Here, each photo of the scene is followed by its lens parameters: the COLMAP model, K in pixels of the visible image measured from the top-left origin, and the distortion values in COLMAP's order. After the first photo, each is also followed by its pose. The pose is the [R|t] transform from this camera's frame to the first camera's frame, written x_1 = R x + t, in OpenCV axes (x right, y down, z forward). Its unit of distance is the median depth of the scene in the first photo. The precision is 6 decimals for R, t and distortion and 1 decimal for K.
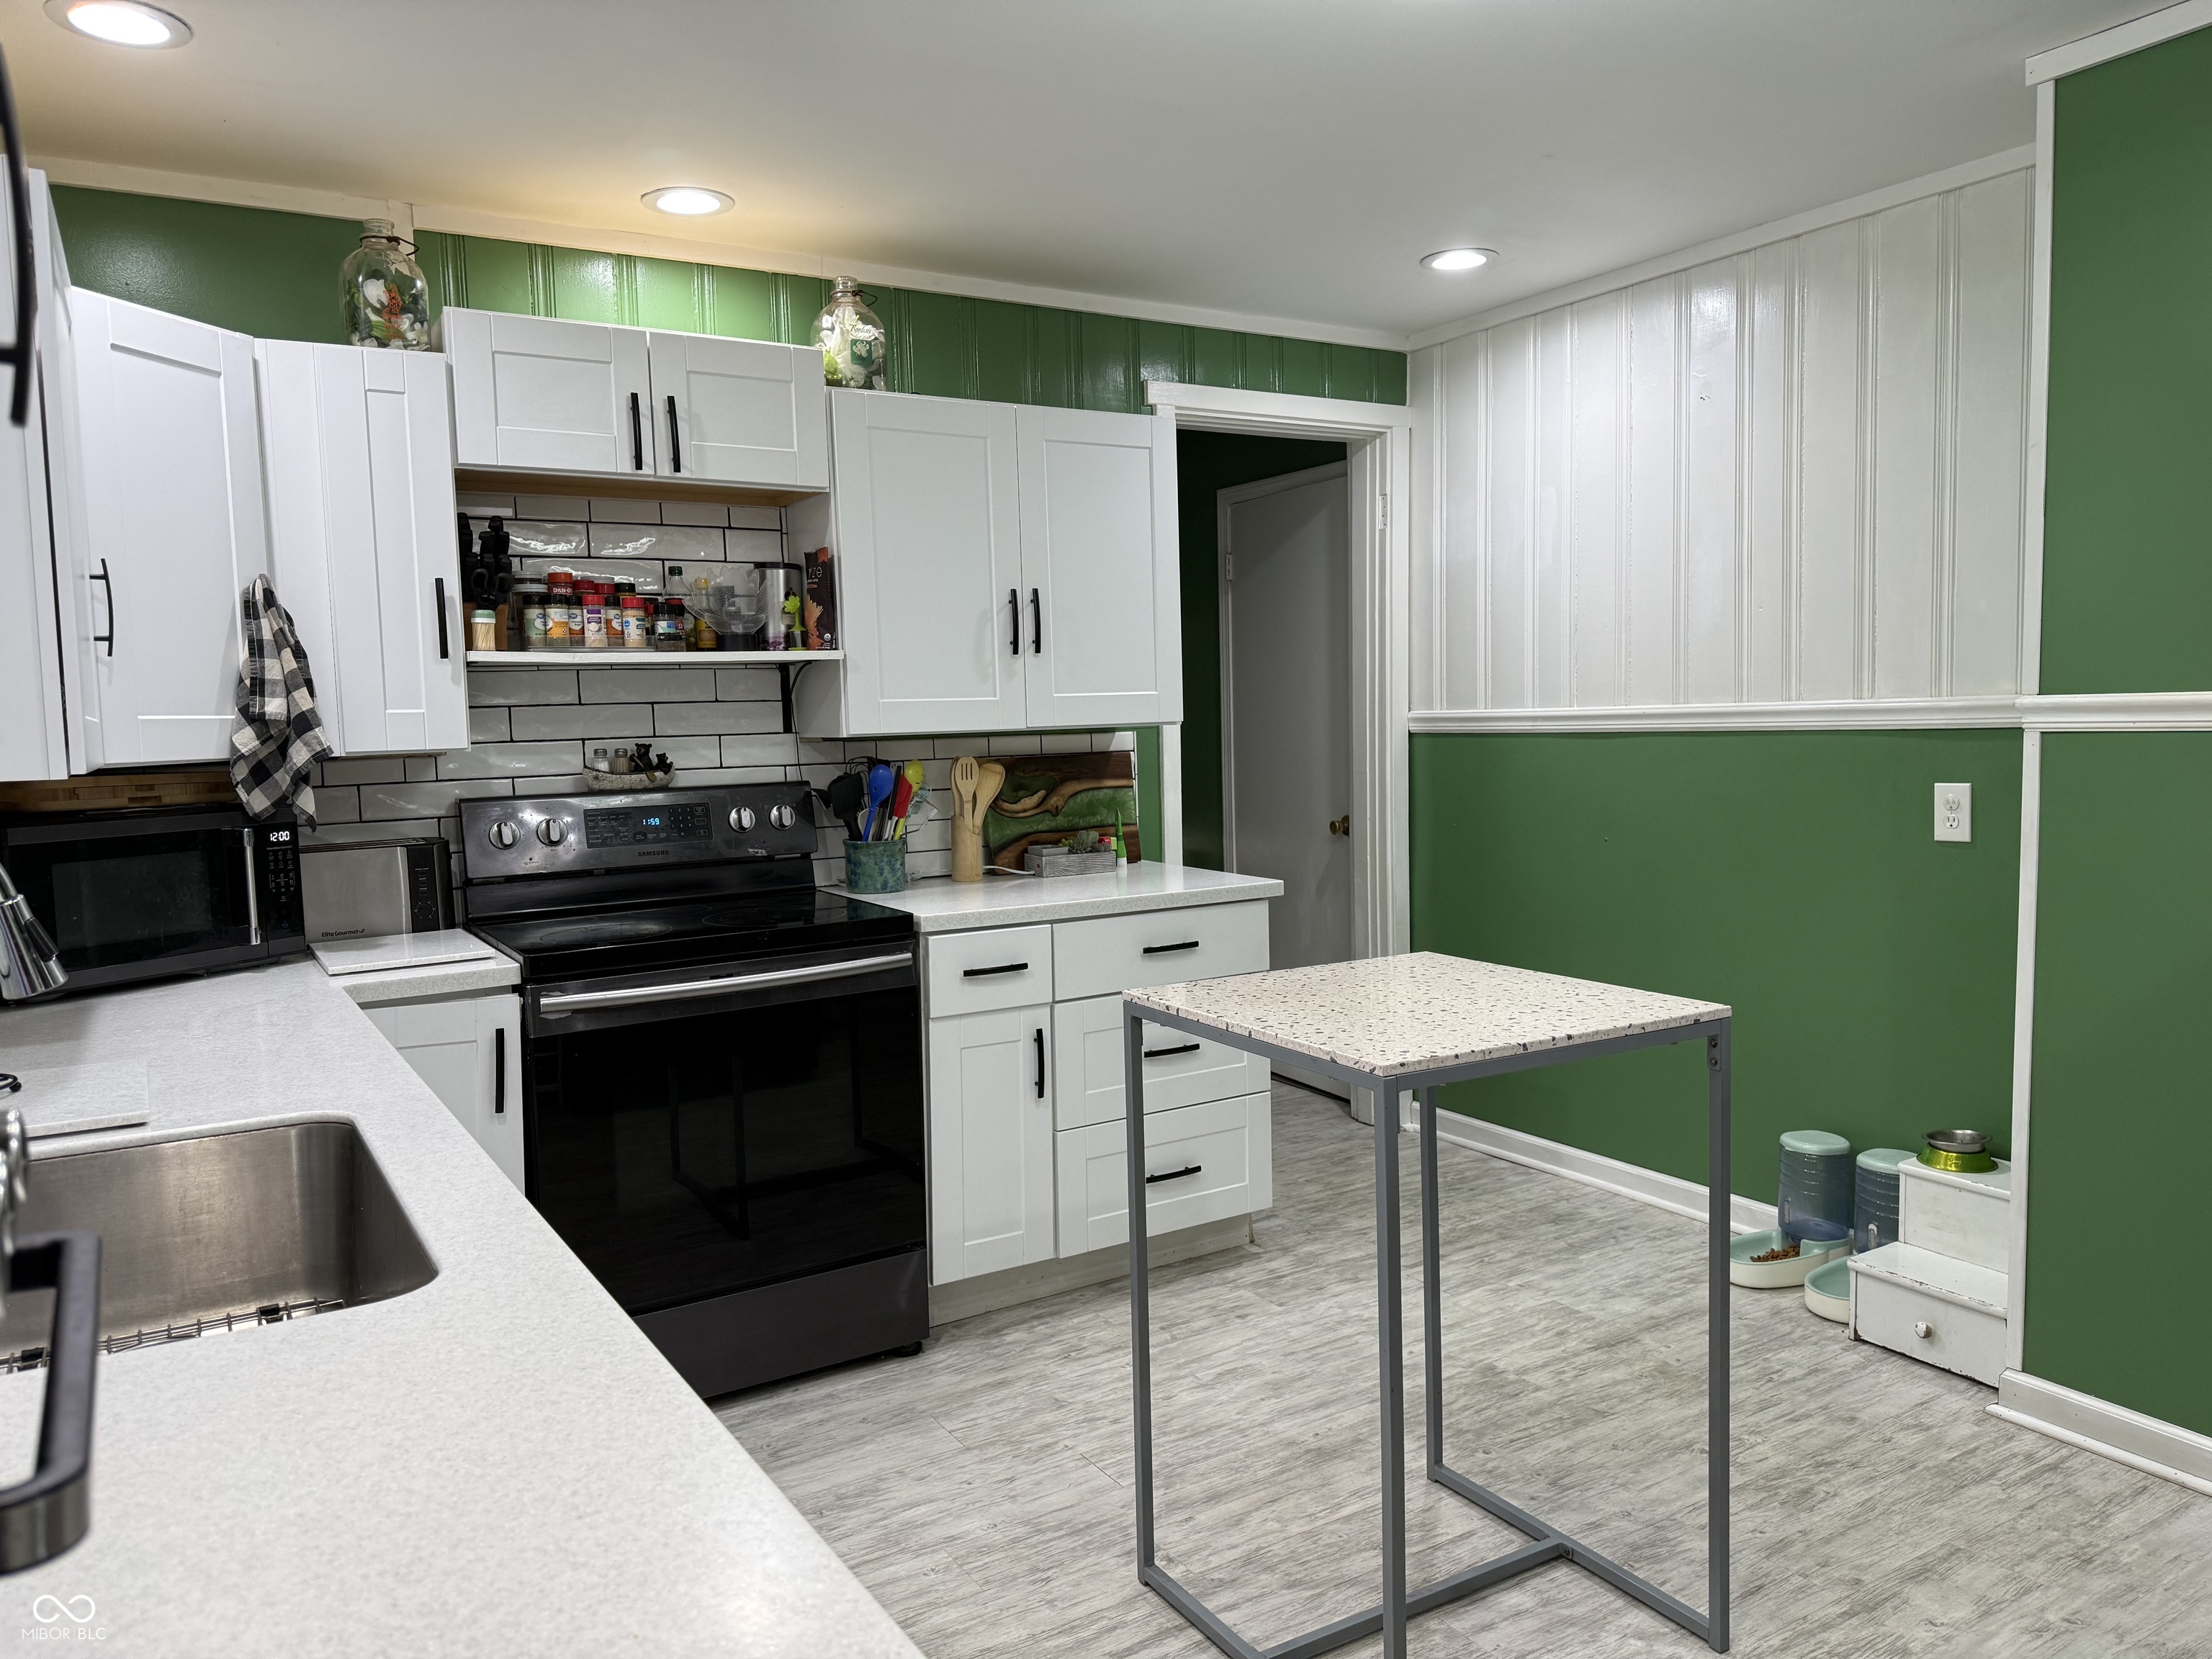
lens RADIAL K [[1559.7, 0, 1108.1], [0, 1559.7, 834.2], [0, 0, 1]] dist [0.063558, -0.031335]
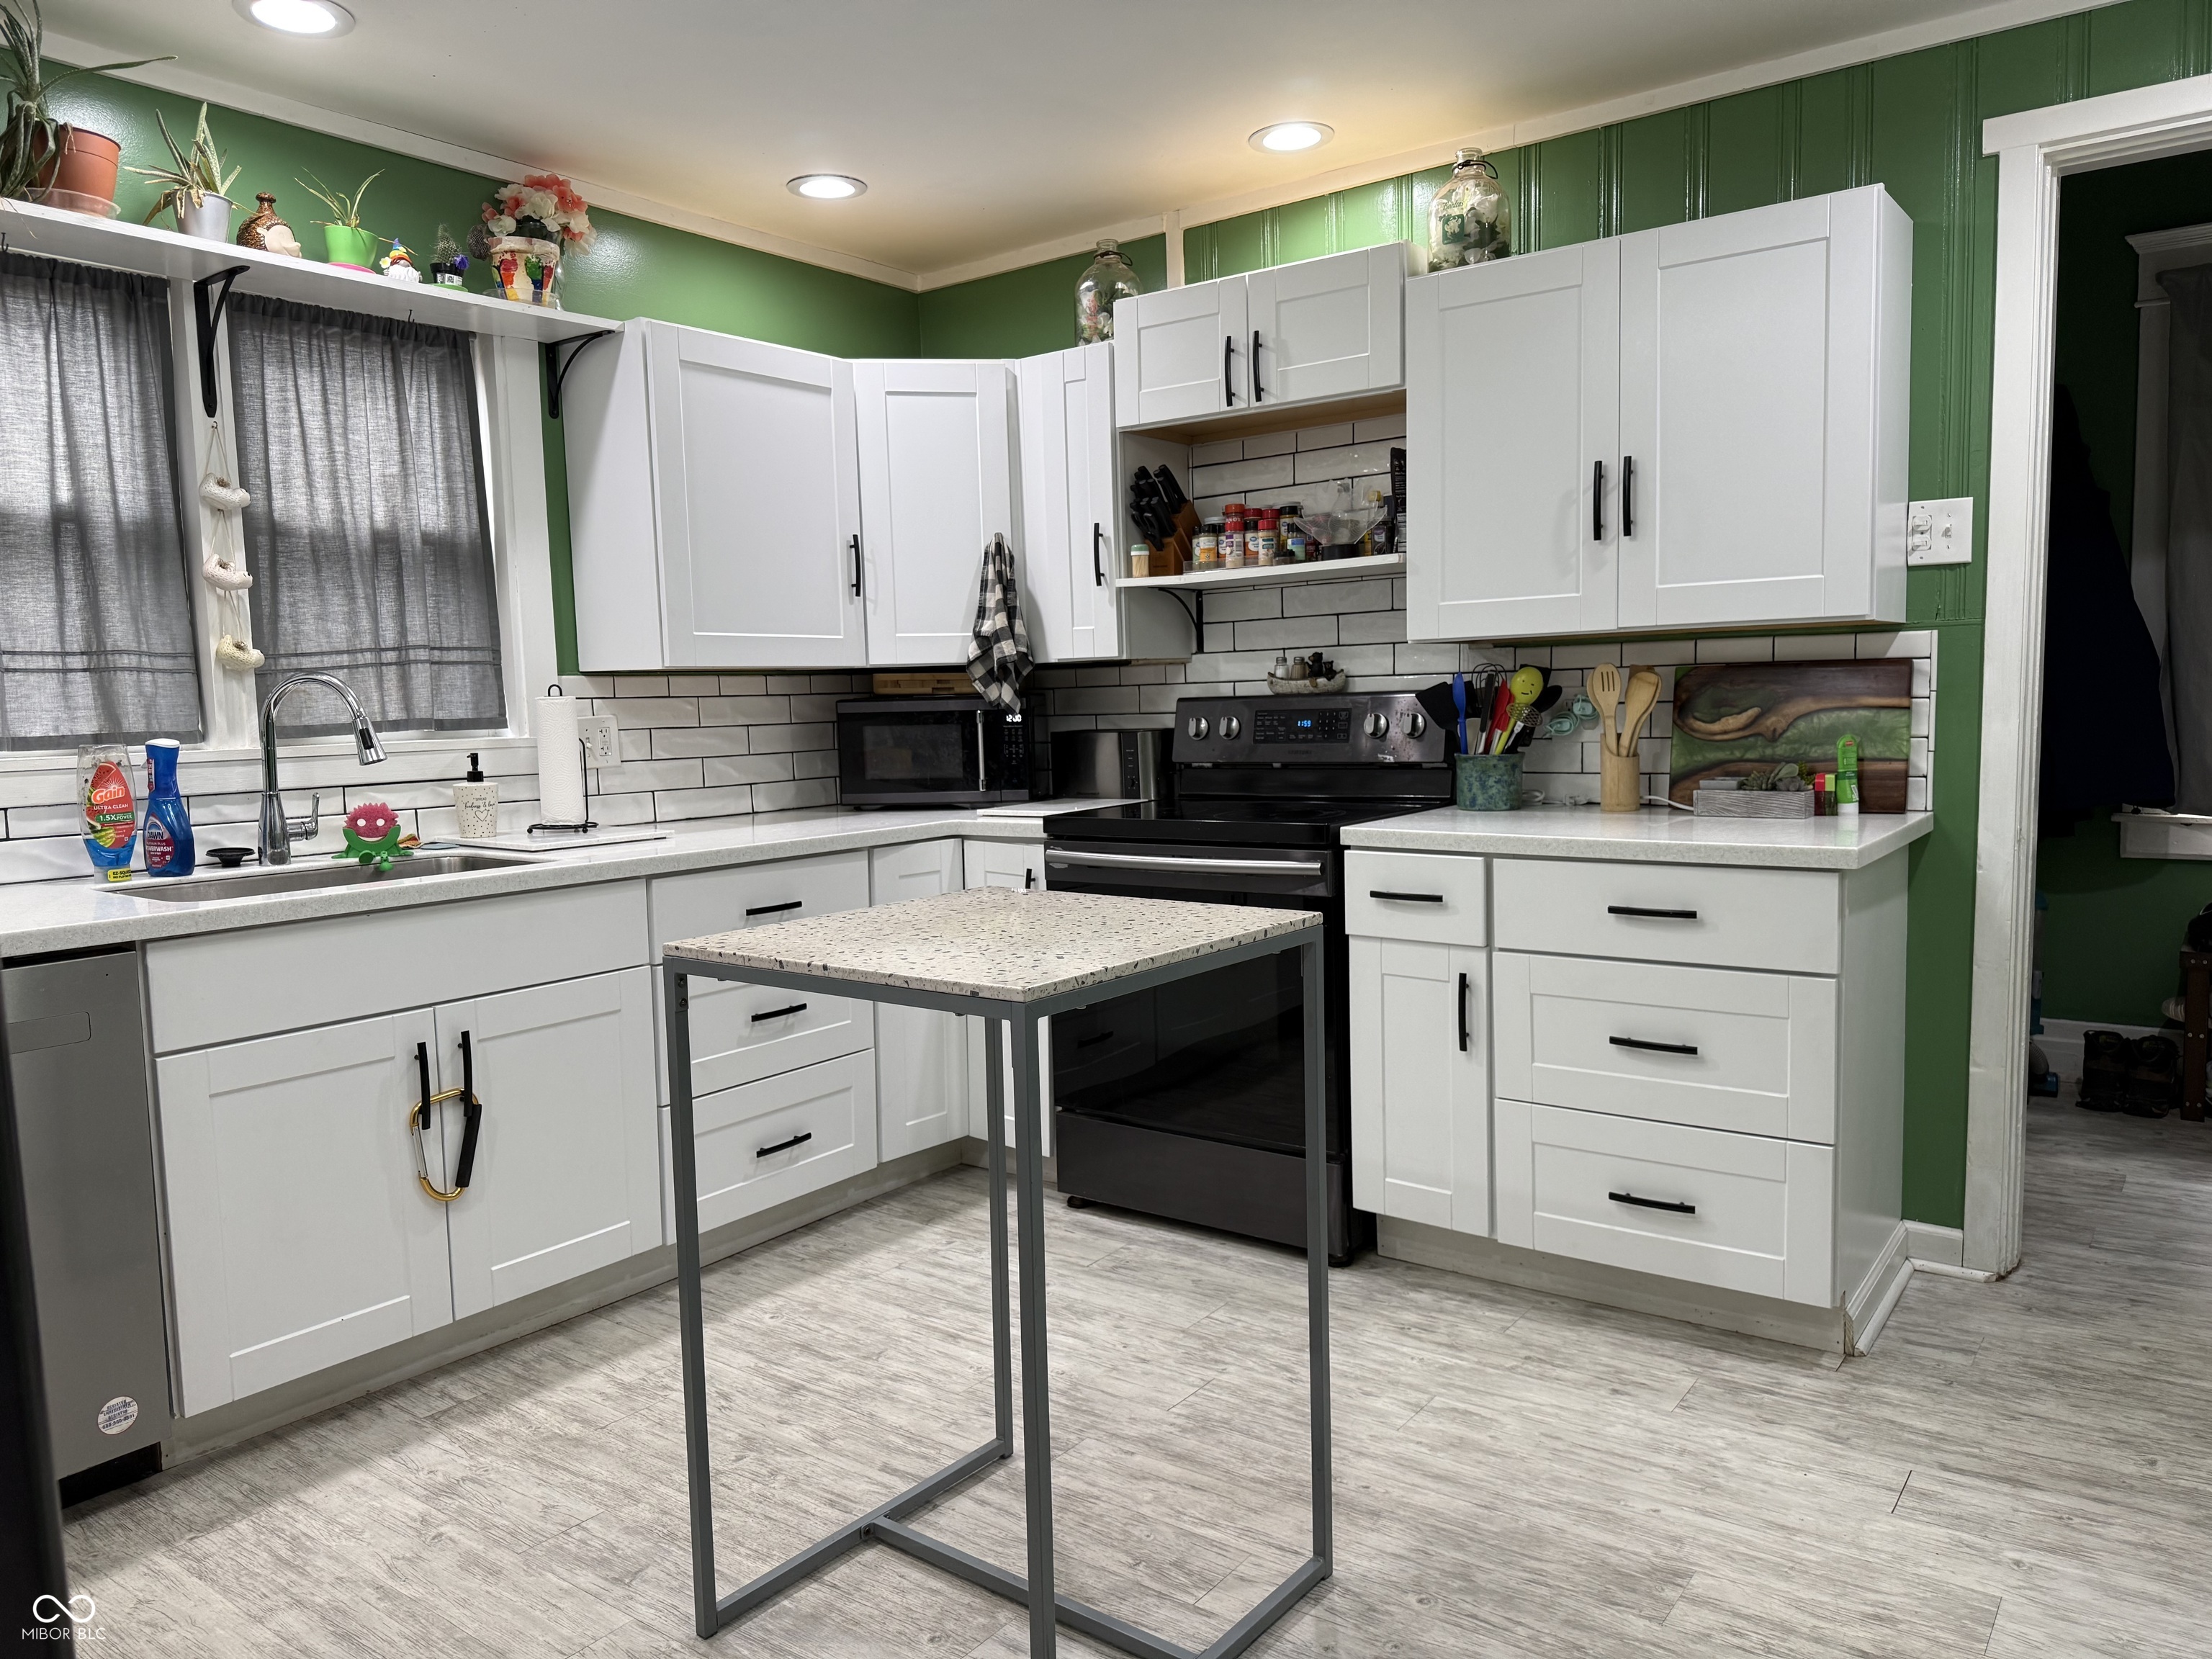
lens RADIAL K [[1559.7, 0, 1104.0], [0, 1559.7, 832.5], [0, 0, 1]] dist [0.063558, -0.031335]
pose [[0.370392, 0.102760, -0.923174, 0.687443], [-0.055316, 0.994538, 0.088509, -0.021302], [0.927227, 0.018284, 0.374053, 0.473878]]
